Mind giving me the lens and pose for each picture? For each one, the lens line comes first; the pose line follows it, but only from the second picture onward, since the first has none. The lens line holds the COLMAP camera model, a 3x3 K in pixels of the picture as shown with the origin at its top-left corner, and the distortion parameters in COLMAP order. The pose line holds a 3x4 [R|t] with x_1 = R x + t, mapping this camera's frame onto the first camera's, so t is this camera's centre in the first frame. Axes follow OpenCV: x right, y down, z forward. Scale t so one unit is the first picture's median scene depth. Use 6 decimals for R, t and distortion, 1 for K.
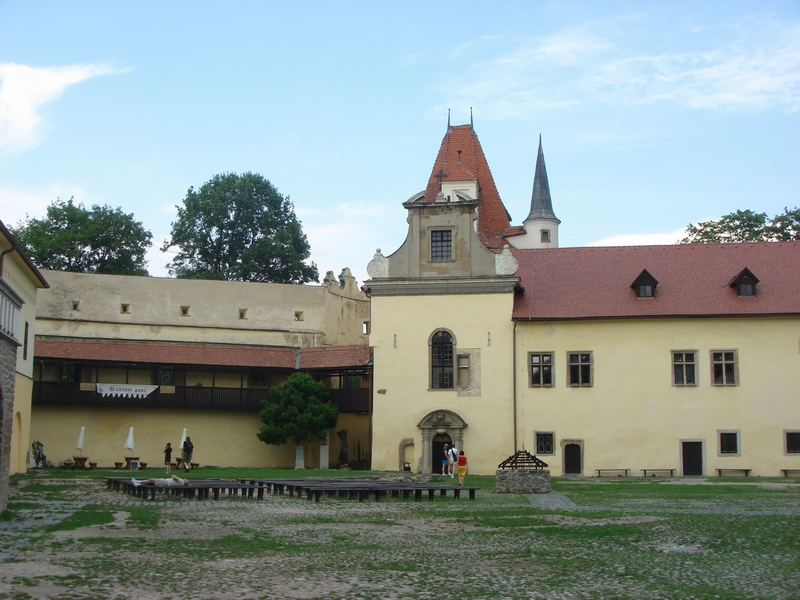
lens RADIAL K [[979.3, 0, 400.0], [0, 979.3, 300.0], [0, 0, 1]] dist [-0.164570, 0.086492]
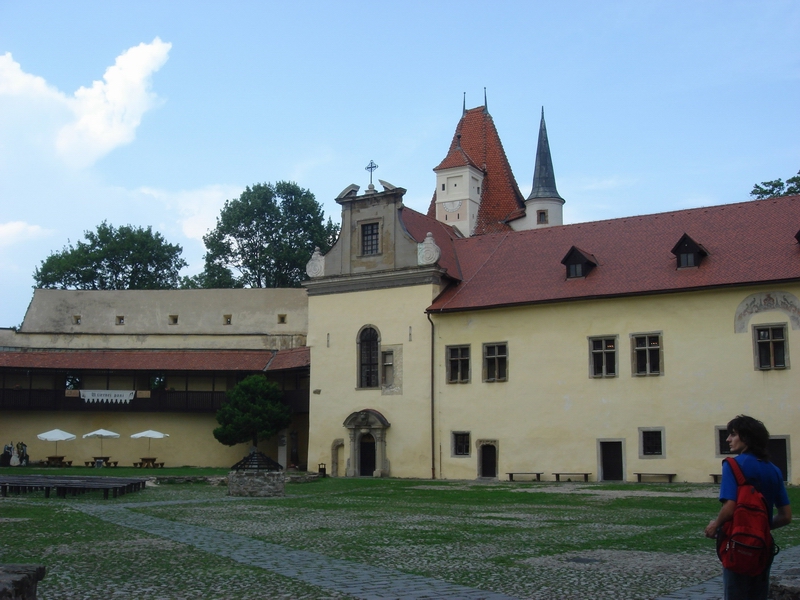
lens RADIAL K [[995.9, 0, 400.2], [0, 995.9, 254.7], [0, 0, 1]] dist [-0.176237, 0.028395]
pose [[0.923858, -0.077712, -0.374763, 0.444983], [0.061490, 0.996587, -0.055072, 0.016009], [0.377763, 0.027834, 0.925484, 0.101676]]
